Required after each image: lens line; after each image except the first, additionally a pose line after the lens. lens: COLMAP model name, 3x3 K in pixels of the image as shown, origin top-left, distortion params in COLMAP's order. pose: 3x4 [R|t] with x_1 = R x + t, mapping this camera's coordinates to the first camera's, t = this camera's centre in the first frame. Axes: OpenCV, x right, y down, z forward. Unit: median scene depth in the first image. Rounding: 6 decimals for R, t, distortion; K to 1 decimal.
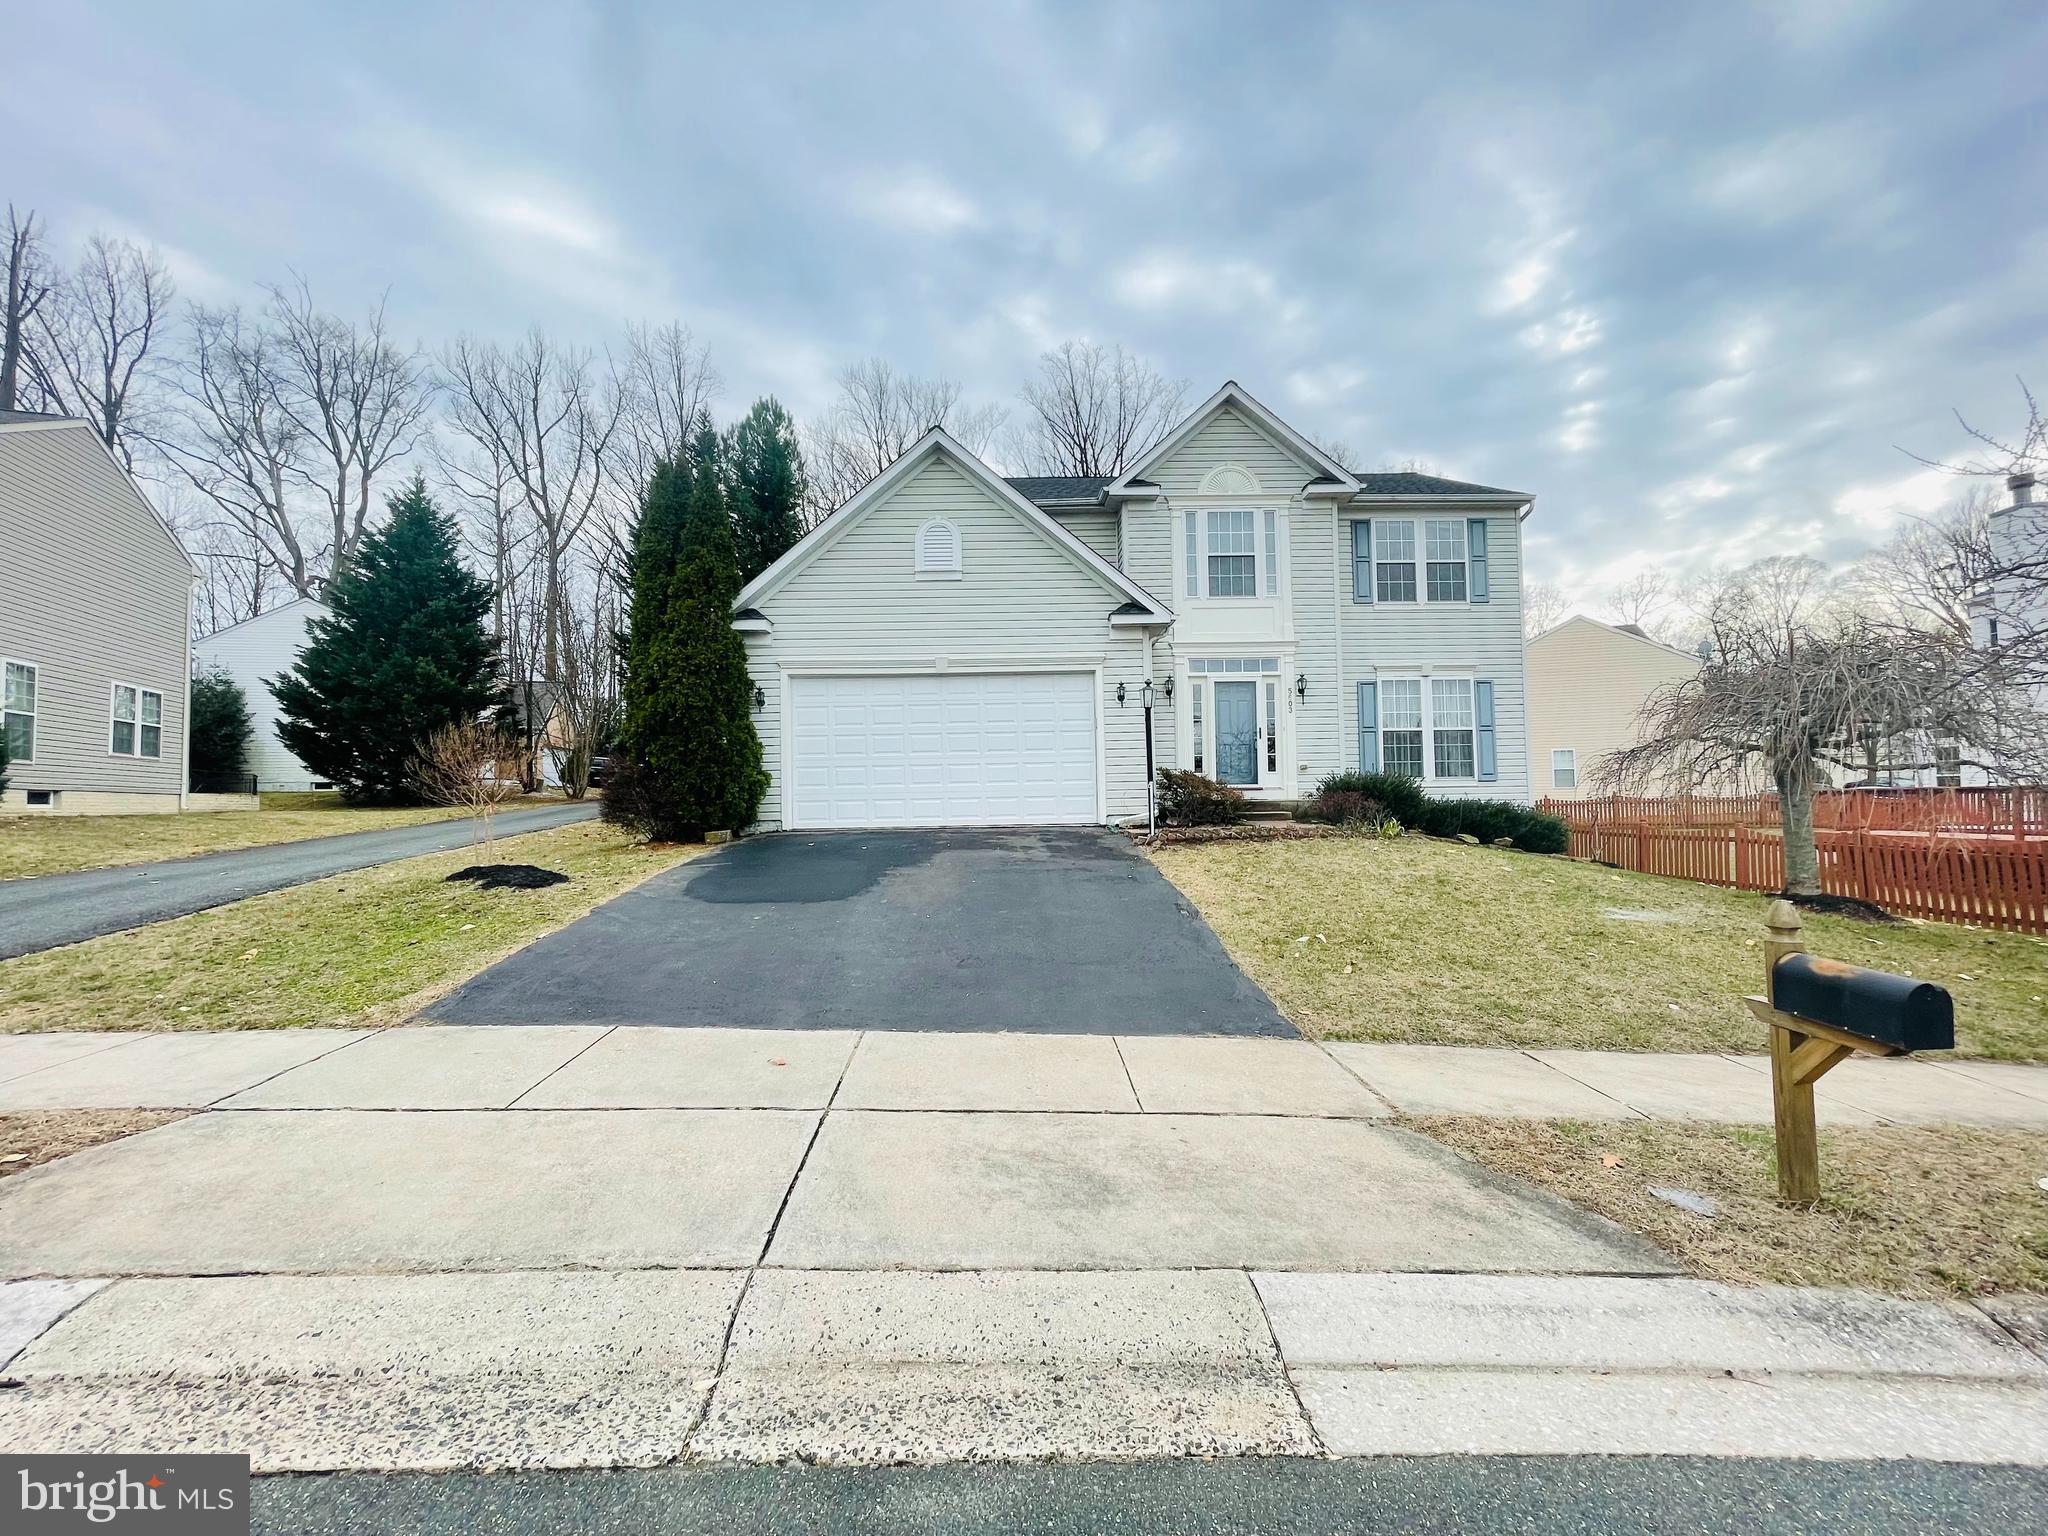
lens RADIAL K [[821.1, 0, 1024.0], [0, 821.1, 768.0], [0, 0, 1]] dist [-0.002103, 0.000453]
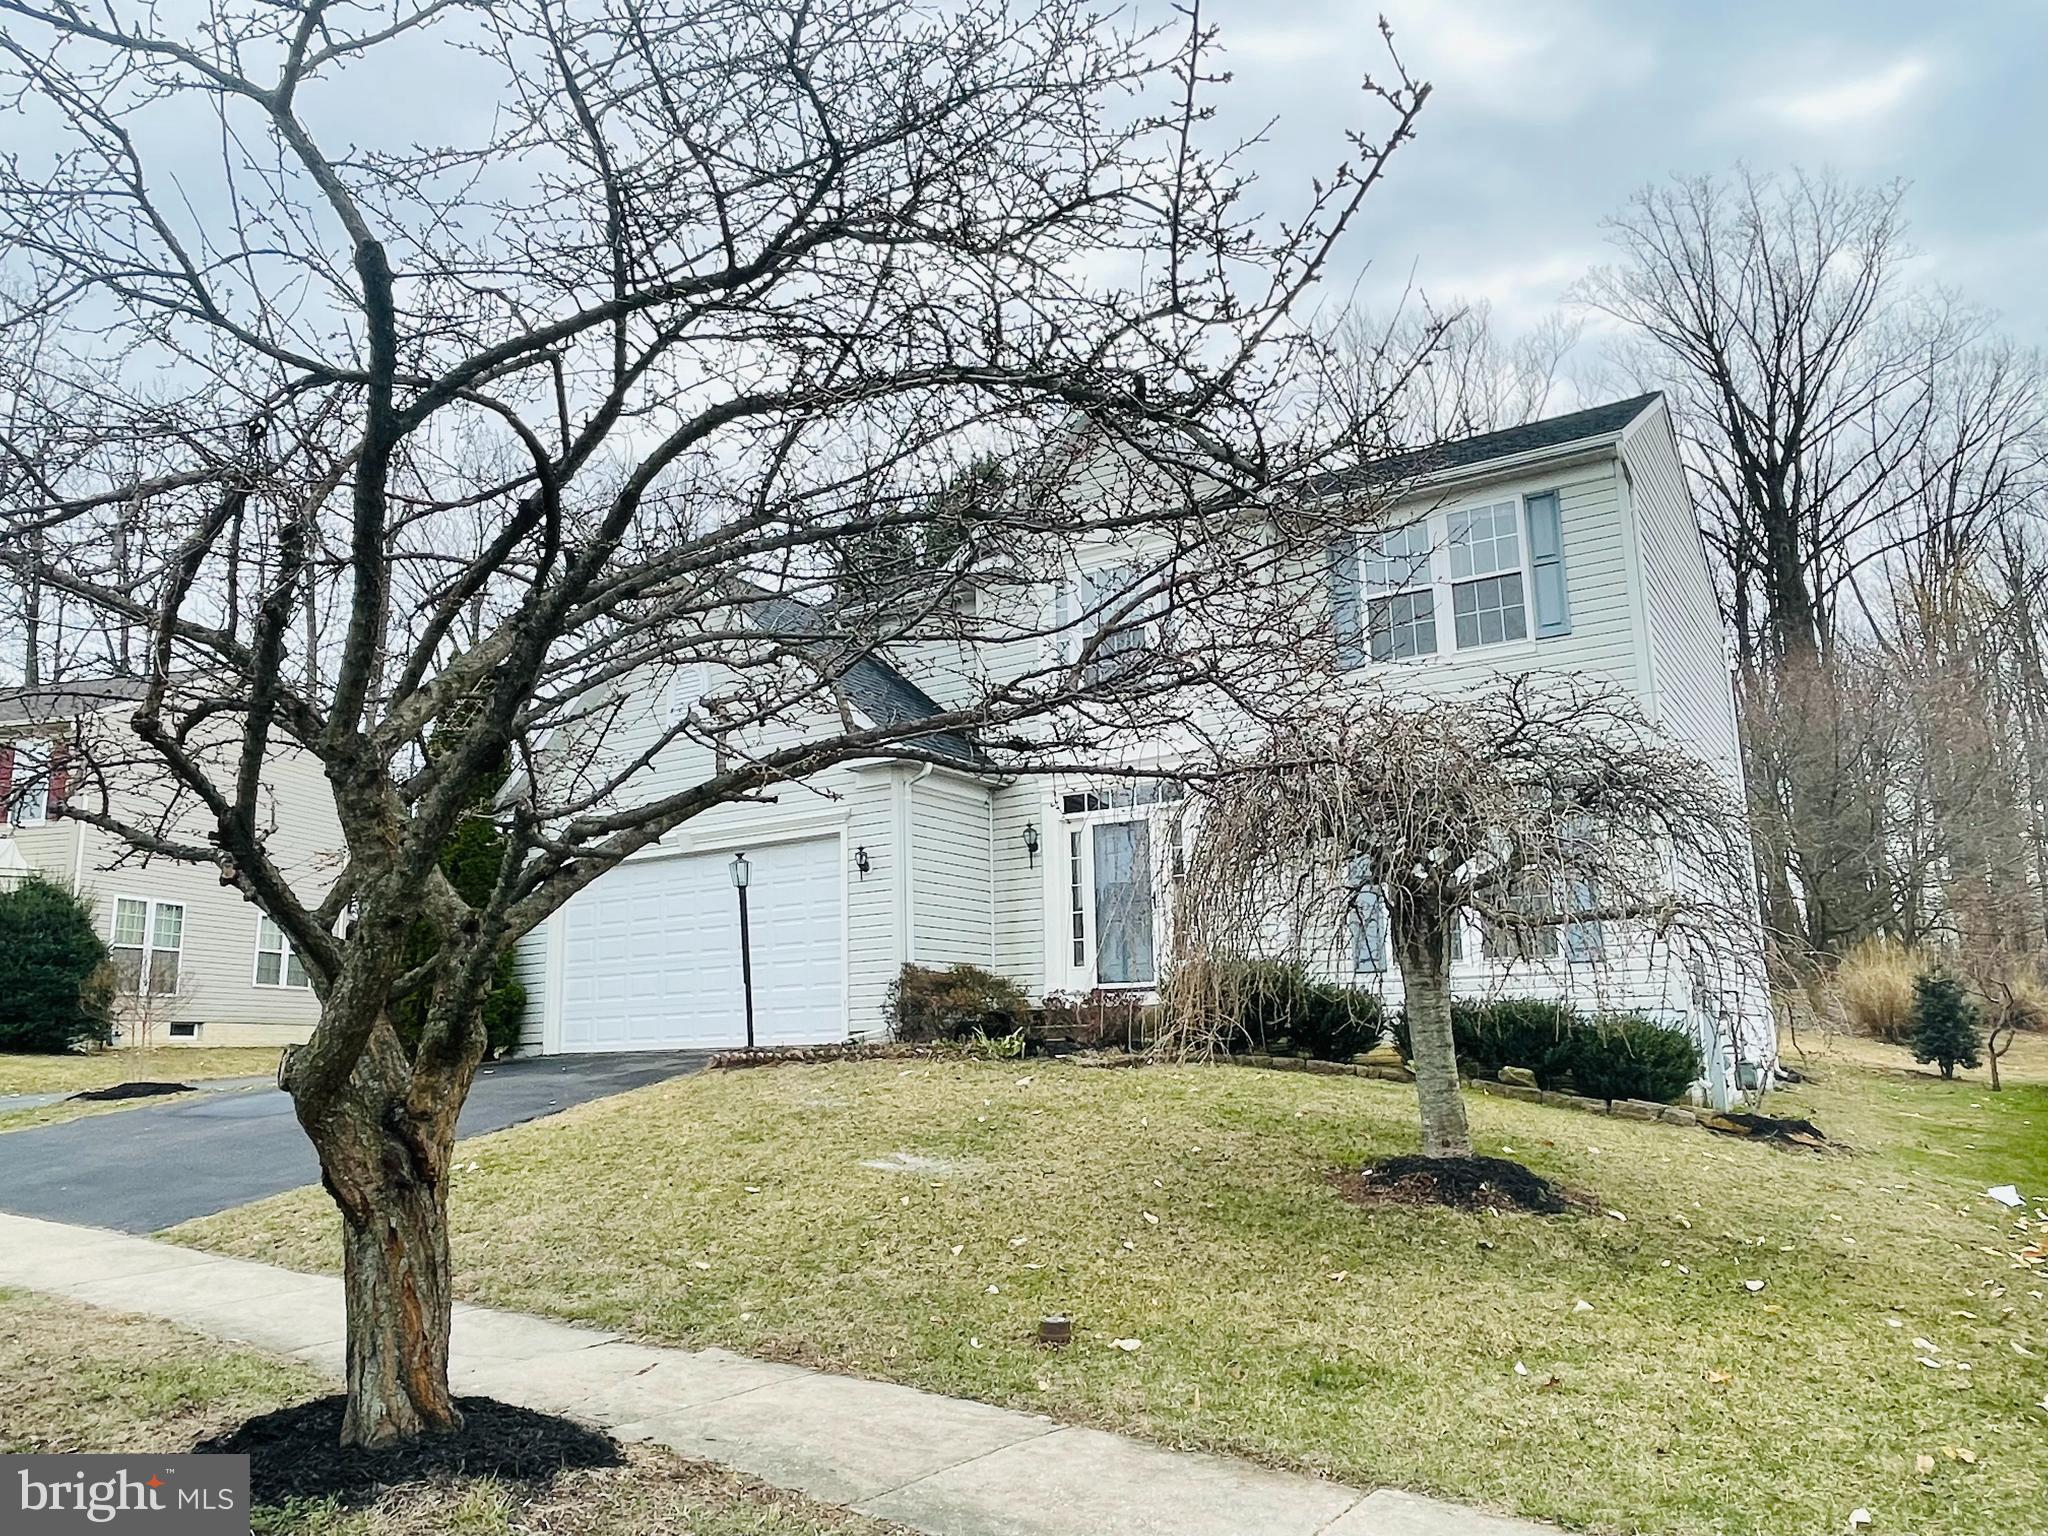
lens RADIAL K [[1447.0, 0, 1024.0], [0, 1447.0, 768.0], [0, 0, 1]] dist [-0.001040, -0.000364]
pose [[0.846241, -0.109130, -0.521504, 0.755510], [0.040735, 0.989186, -0.140897, 0.011116], [0.531241, 0.097989, 0.841535, -0.011816]]
